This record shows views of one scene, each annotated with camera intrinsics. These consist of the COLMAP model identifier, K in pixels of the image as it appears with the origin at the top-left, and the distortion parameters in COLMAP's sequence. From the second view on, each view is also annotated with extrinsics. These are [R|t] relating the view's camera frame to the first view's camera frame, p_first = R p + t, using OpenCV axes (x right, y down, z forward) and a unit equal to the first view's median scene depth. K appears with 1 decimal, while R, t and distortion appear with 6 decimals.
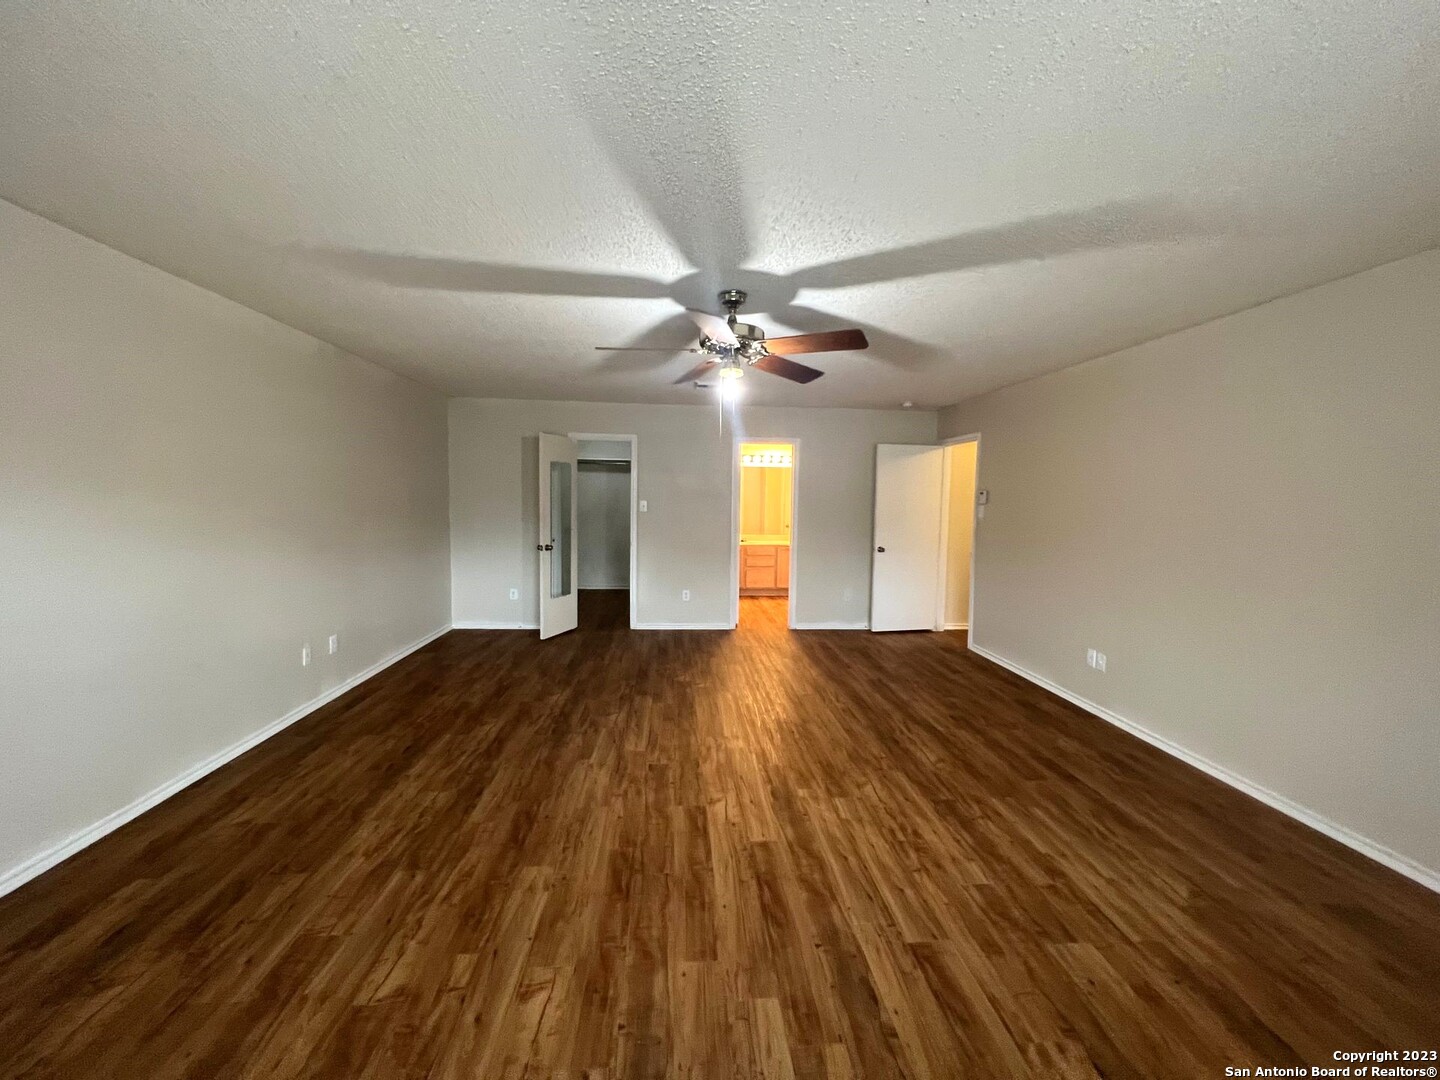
lens RADIAL K [[577.3, 0, 718.1], [0, 577.3, 537.8], [0, 0, 1]] dist [0.000376, 0.000006]
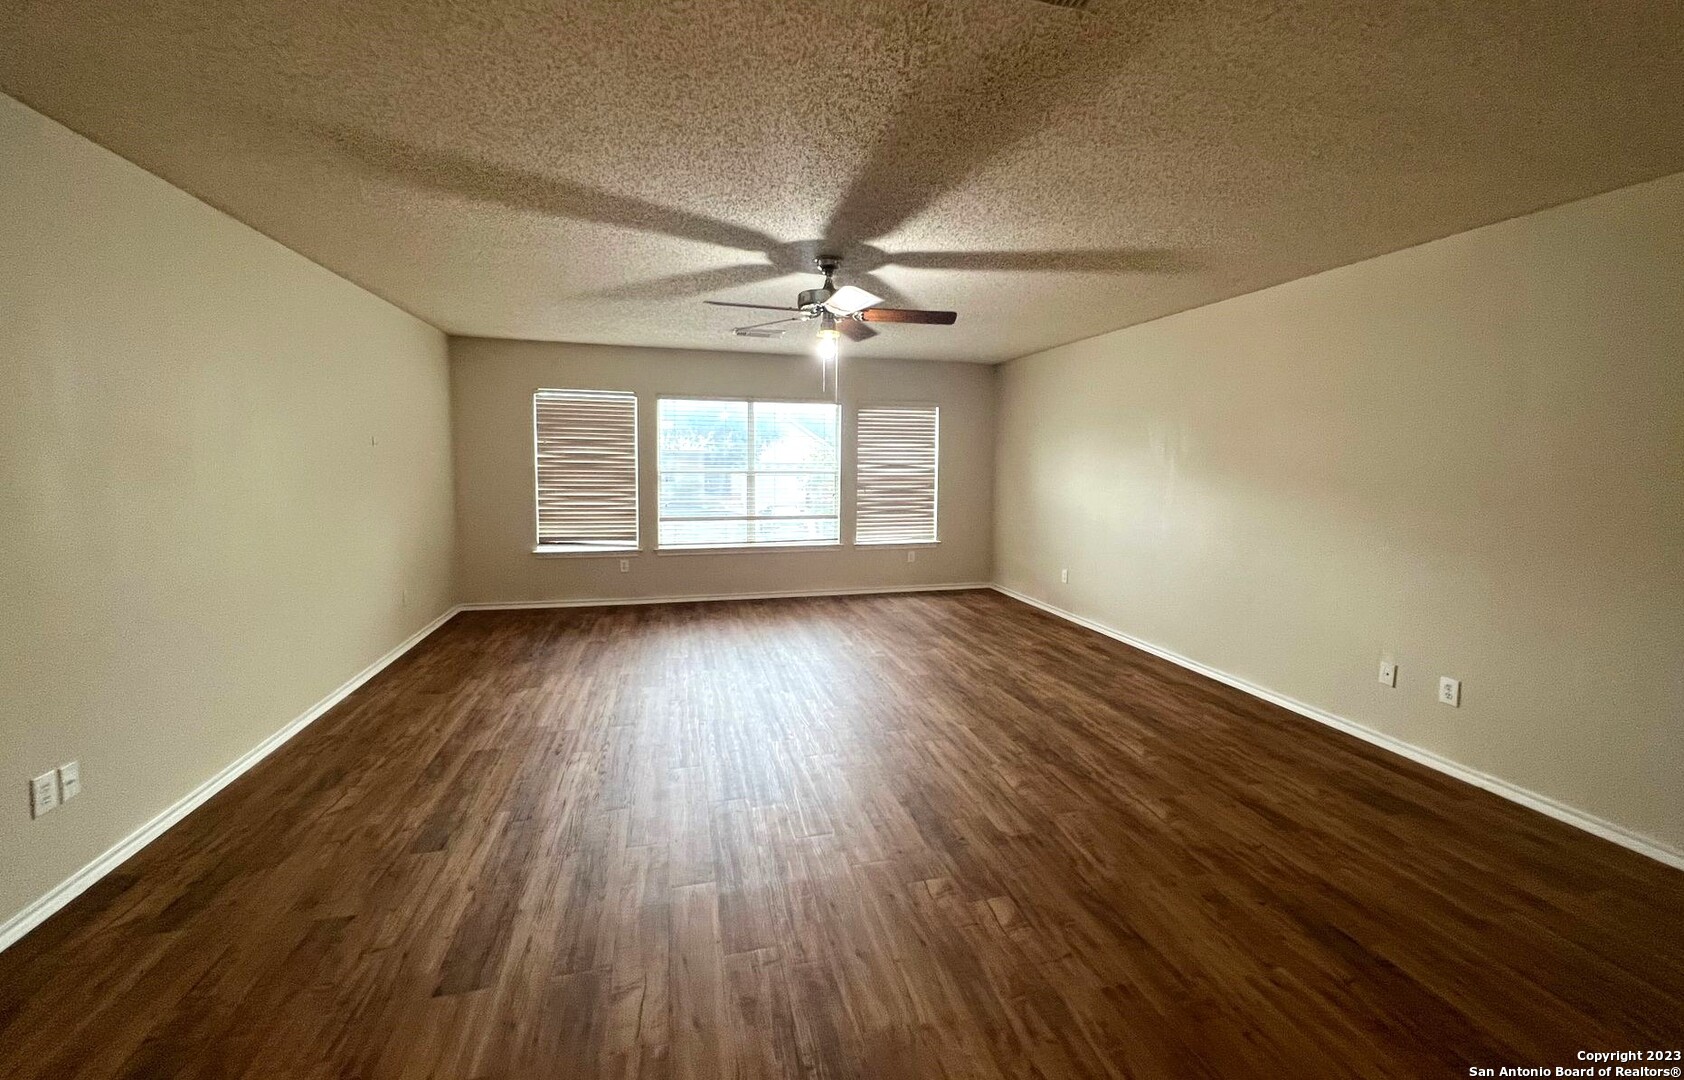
lens RADIAL K [[686.9, 0, 841.6], [0, 686.9, 537.7], [0, 0, 1]] dist [-0.000437, -0.000020]
pose [[-0.985371, -0.006082, -0.170313, 0.178602], [-0.037867, 0.982195, 0.184010, -0.126878], [0.166161, 0.187768, -0.968057, 1.973836]]
